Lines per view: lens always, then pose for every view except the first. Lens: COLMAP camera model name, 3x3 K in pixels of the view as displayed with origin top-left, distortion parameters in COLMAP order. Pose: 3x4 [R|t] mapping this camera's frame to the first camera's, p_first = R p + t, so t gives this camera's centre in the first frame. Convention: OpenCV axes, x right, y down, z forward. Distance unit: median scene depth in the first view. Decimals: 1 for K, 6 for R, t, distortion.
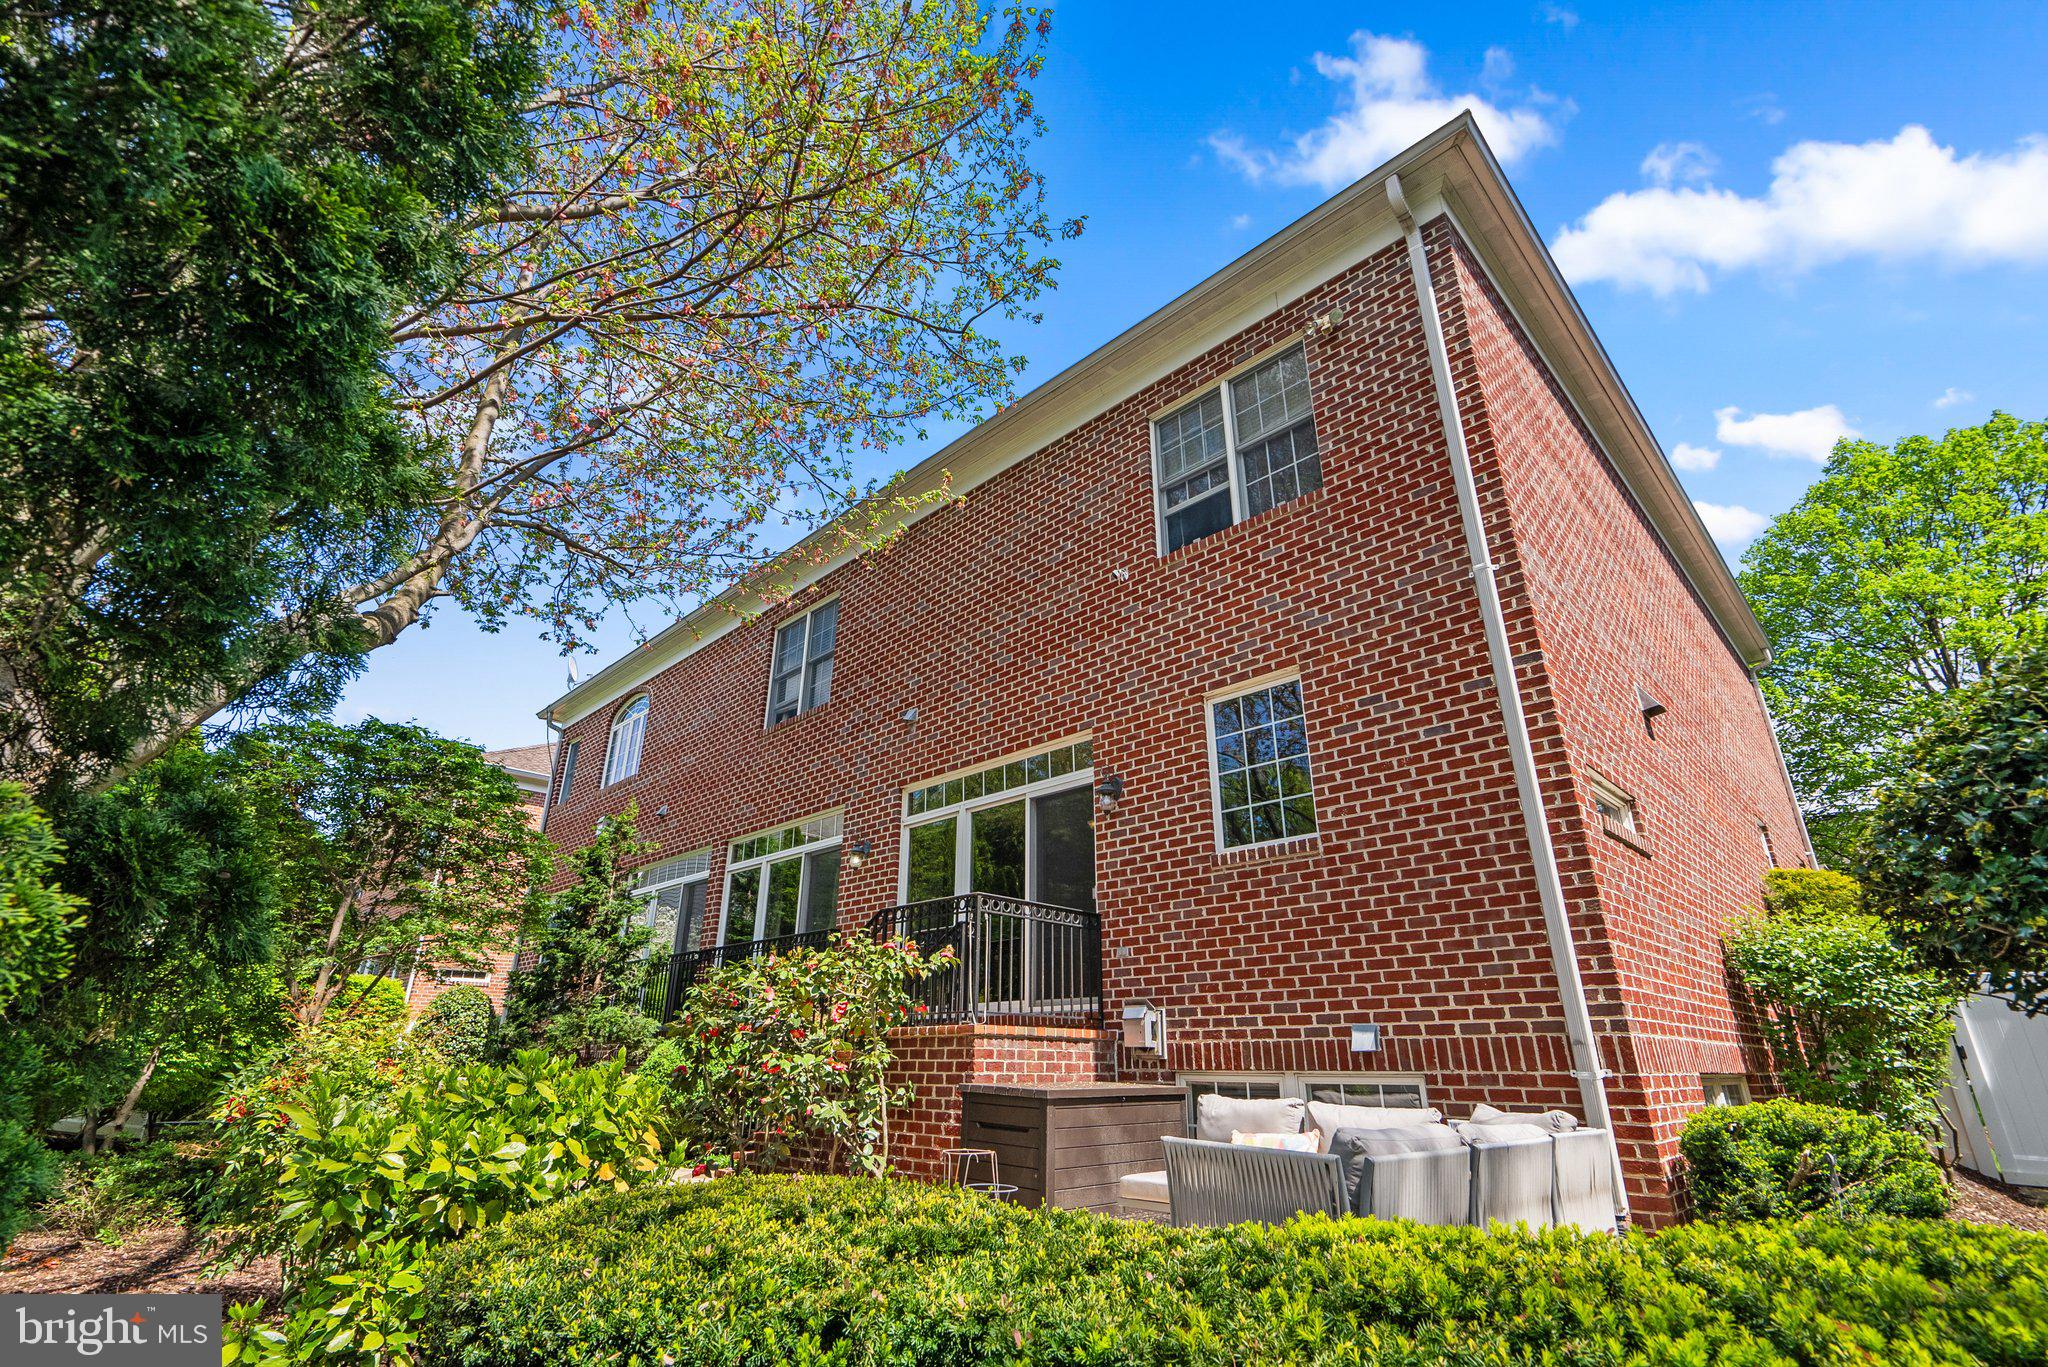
lens RADIAL K [[937.6, 0, 1026.8], [0, 937.6, 680.8], [0, 0, 1]] dist [-0.000648, -0.000158]
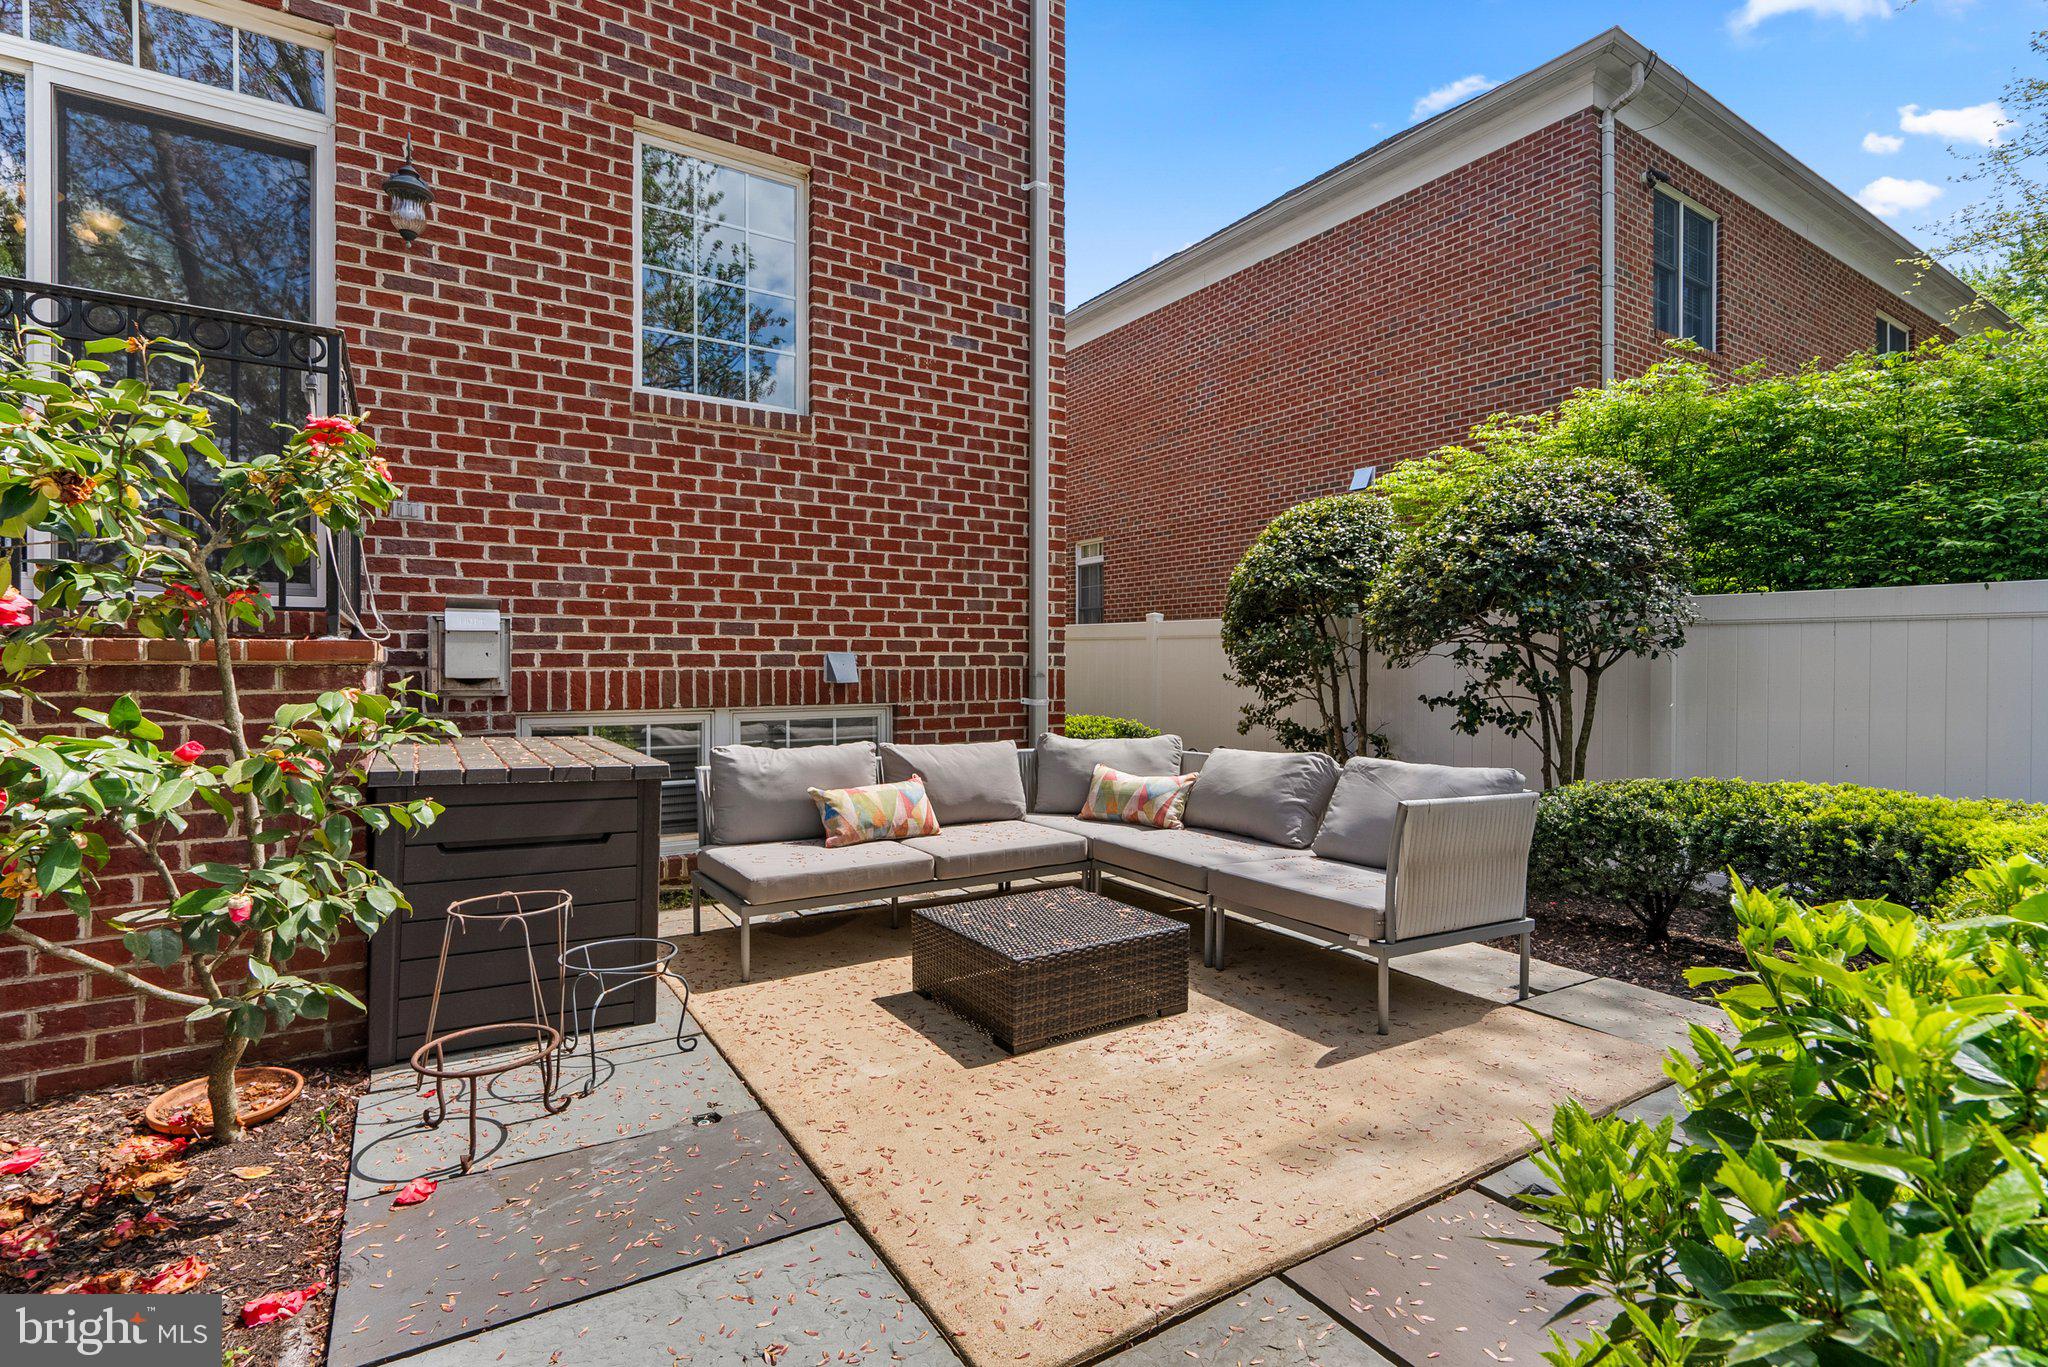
lens RADIAL K [[937.6, 0, 1021.8], [0, 937.6, 684.0], [0, 0, 1]] dist [-0.000648, -0.000158]
pose [[0.216004, -0.002523, 0.976389, -0.420708], [-0.355073, 0.931326, 0.080959, 0.267627], [-0.909541, -0.364177, 0.200274, 0.676485]]
